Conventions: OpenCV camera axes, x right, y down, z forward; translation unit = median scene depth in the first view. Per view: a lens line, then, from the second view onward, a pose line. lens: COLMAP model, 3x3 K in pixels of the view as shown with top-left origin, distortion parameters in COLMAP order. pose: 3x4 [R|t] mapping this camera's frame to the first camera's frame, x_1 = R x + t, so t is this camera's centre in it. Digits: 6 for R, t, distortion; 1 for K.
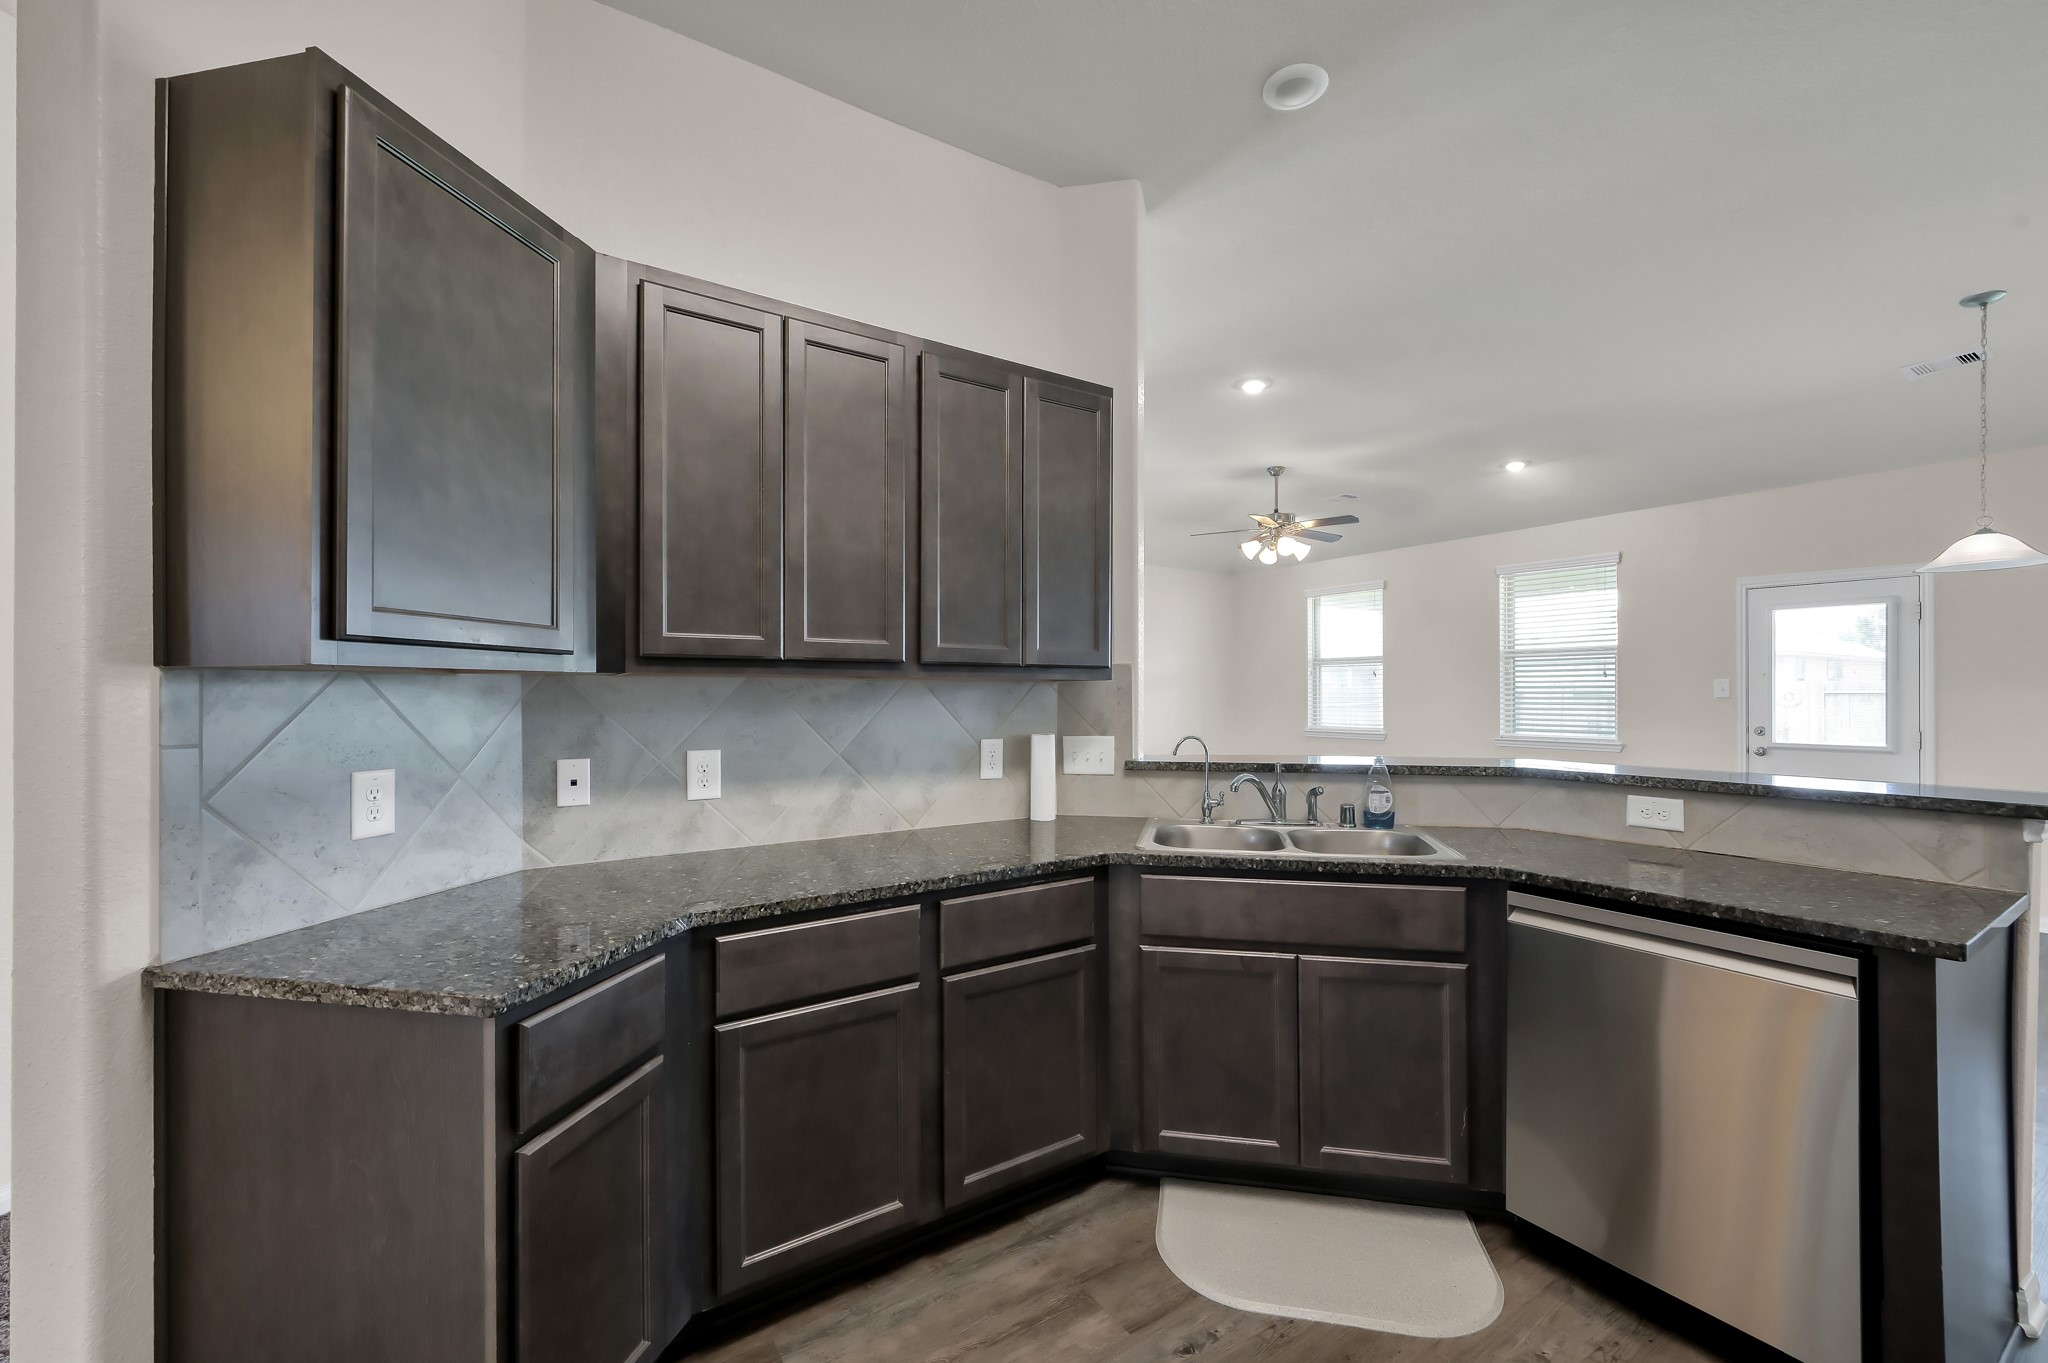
lens RADIAL K [[831.0, 0, 1036.0], [0, 831.0, 689.1], [0, 0, 1]] dist [0.002139, -0.000257]
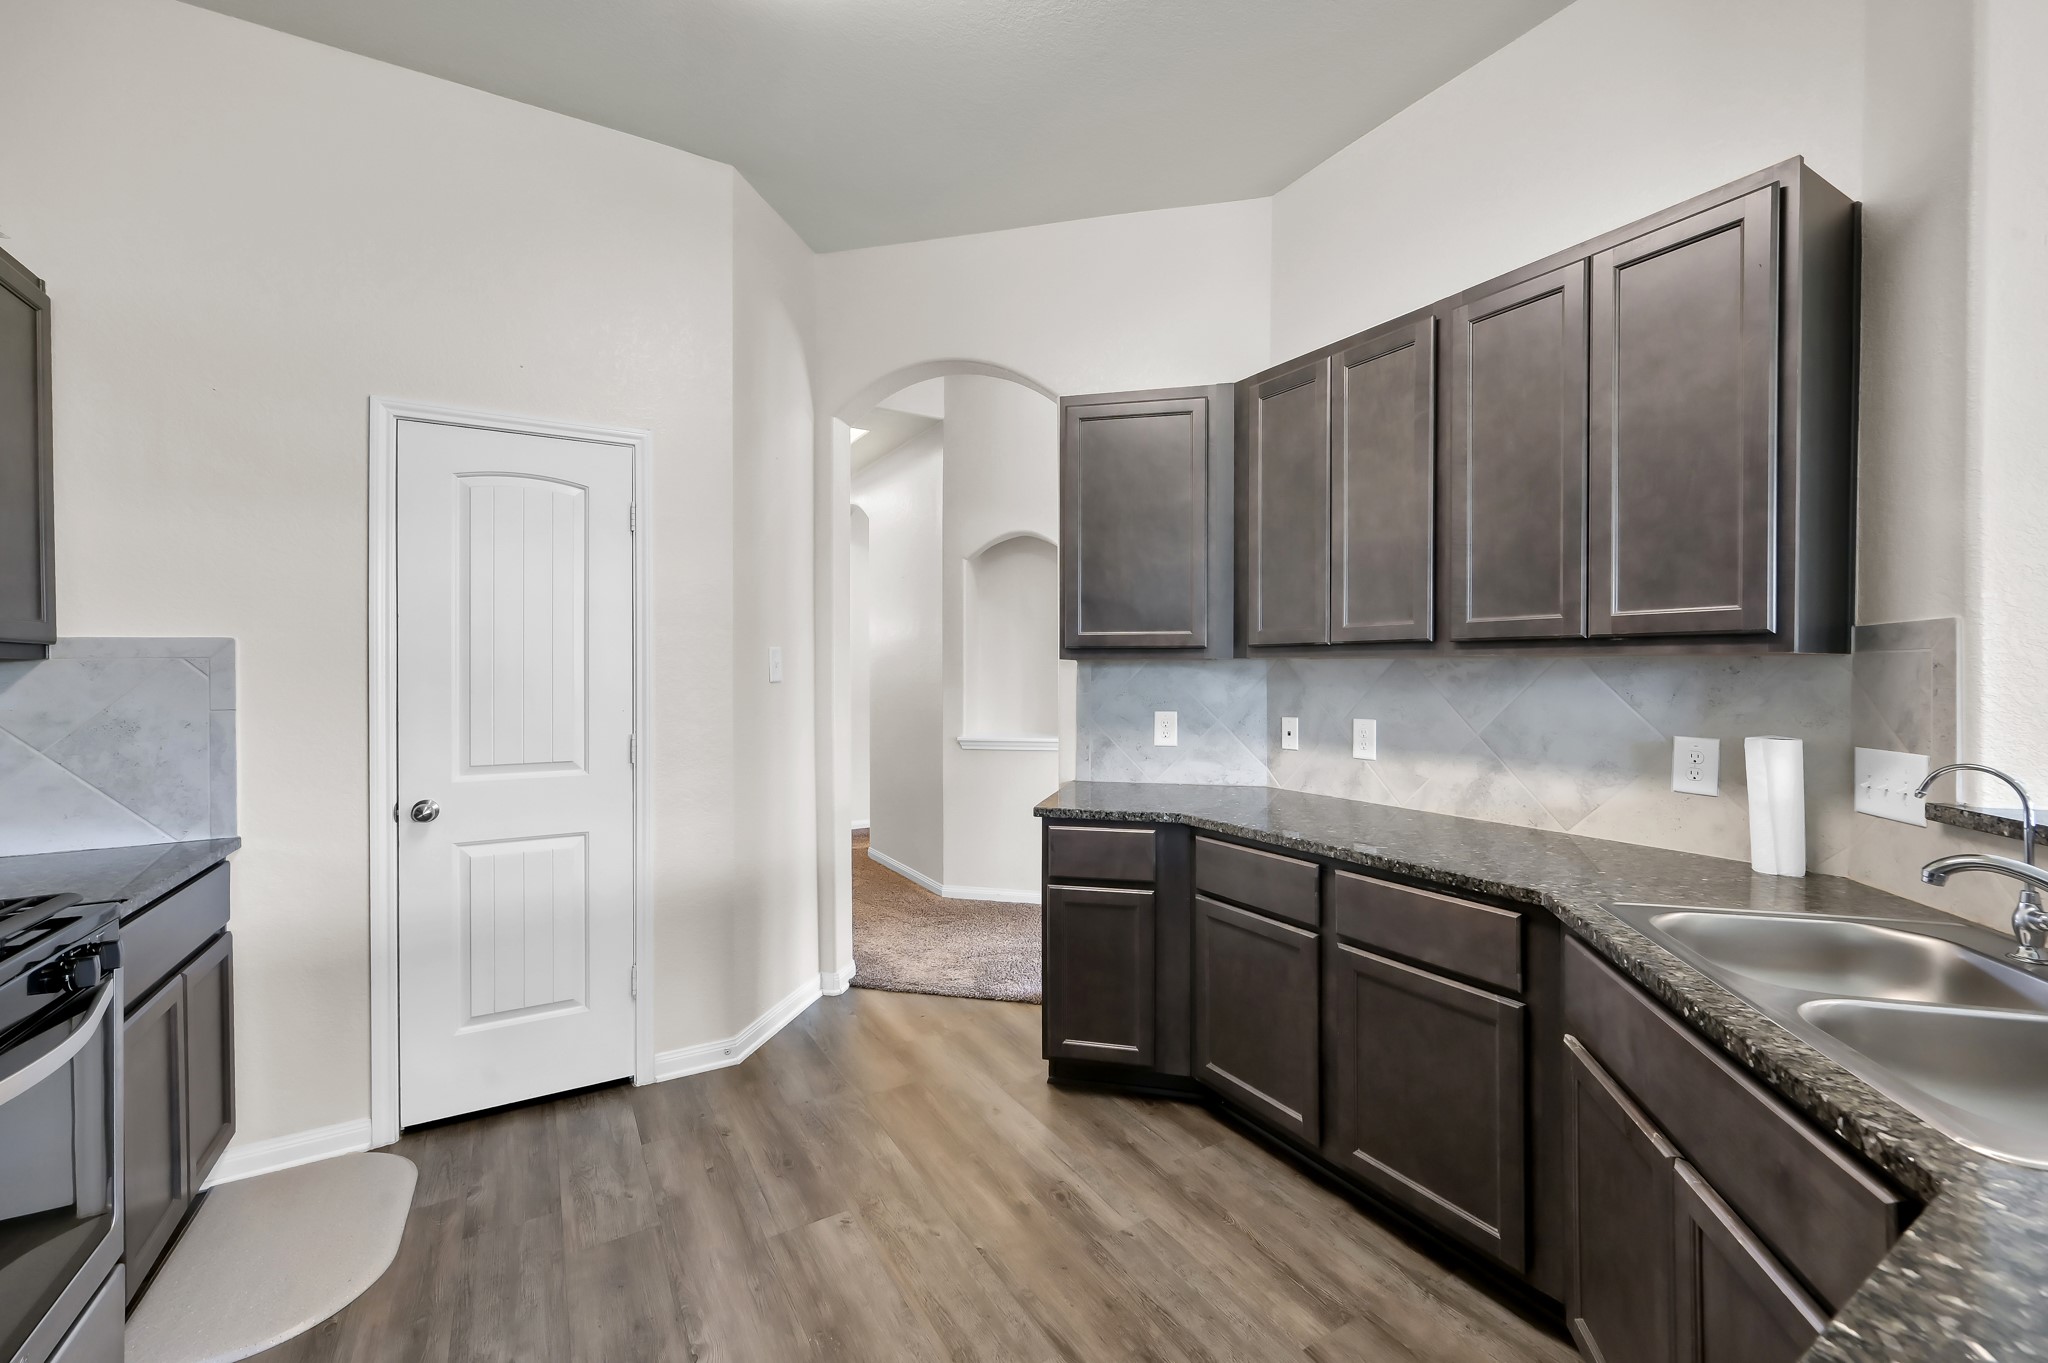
lens RADIAL K [[831.0, 0, 1043.4], [0, 831.0, 672.5], [0, 0, 1]] dist [0.002139, -0.000257]
pose [[-0.036708, 0.005212, -0.999312, 0.875761], [0.005610, 0.999972, 0.005009, -0.003000], [0.999310, -0.005422, -0.036736, 0.609751]]
